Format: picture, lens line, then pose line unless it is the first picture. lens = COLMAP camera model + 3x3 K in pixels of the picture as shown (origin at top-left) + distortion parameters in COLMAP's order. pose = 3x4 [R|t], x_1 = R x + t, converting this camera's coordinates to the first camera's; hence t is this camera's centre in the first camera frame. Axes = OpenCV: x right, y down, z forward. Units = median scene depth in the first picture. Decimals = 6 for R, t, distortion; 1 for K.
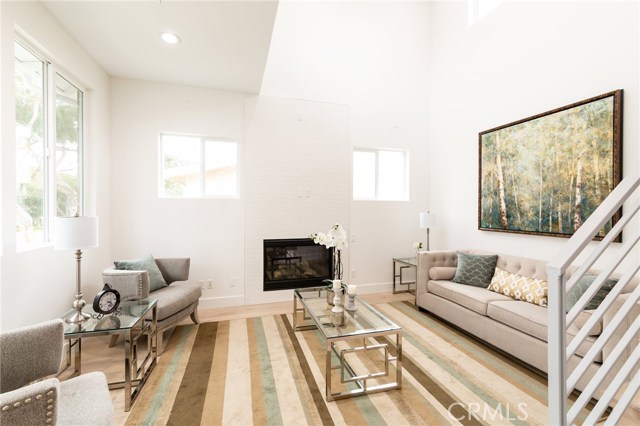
lens RADIAL K [[278.7, 0, 320.0], [0, 278.7, 213.0], [0, 0, 1]] dist [-0.001377, -0.000133]
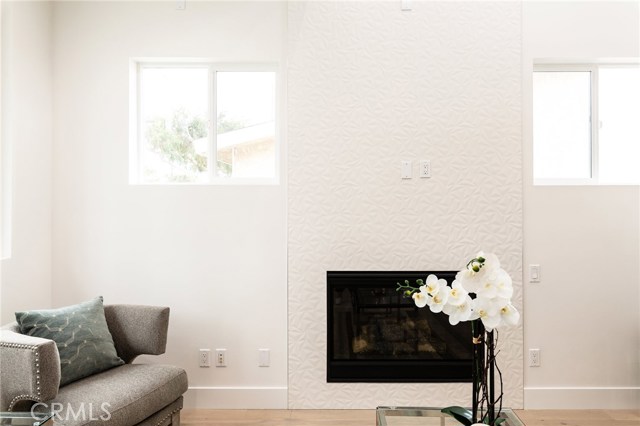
lens RADIAL K [[461.6, 0, 332.0], [0, 461.6, 199.3], [0, 0, 1]] dist [0.001250, -0.001111]
pose [[0.957724, -0.005484, -0.287637, 0.034407], [-0.001802, 0.999684, -0.025060, -0.006726], [0.287683, 0.024518, 0.957412, 0.306645]]
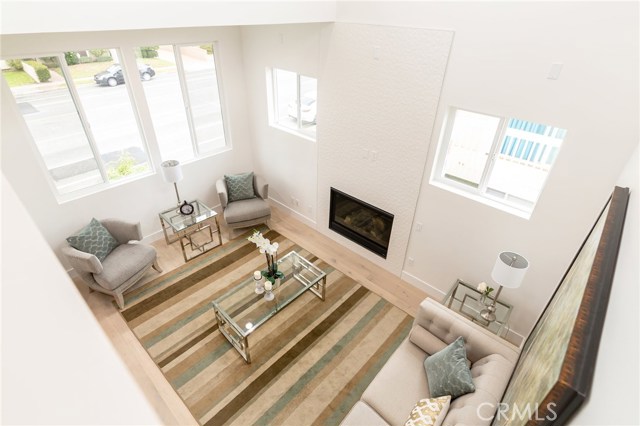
lens RADIAL K [[321.3, 0, 320.0], [0, 321.3, 213.0], [0, 0, 1]] dist [0.000631, 0.000046]
pose [[0.509041, 0.481331, -0.713581, 0.782843], [-0.037439, 0.840627, 0.540319, -0.542216], [0.859927, -0.248329, 0.445935, 0.502744]]
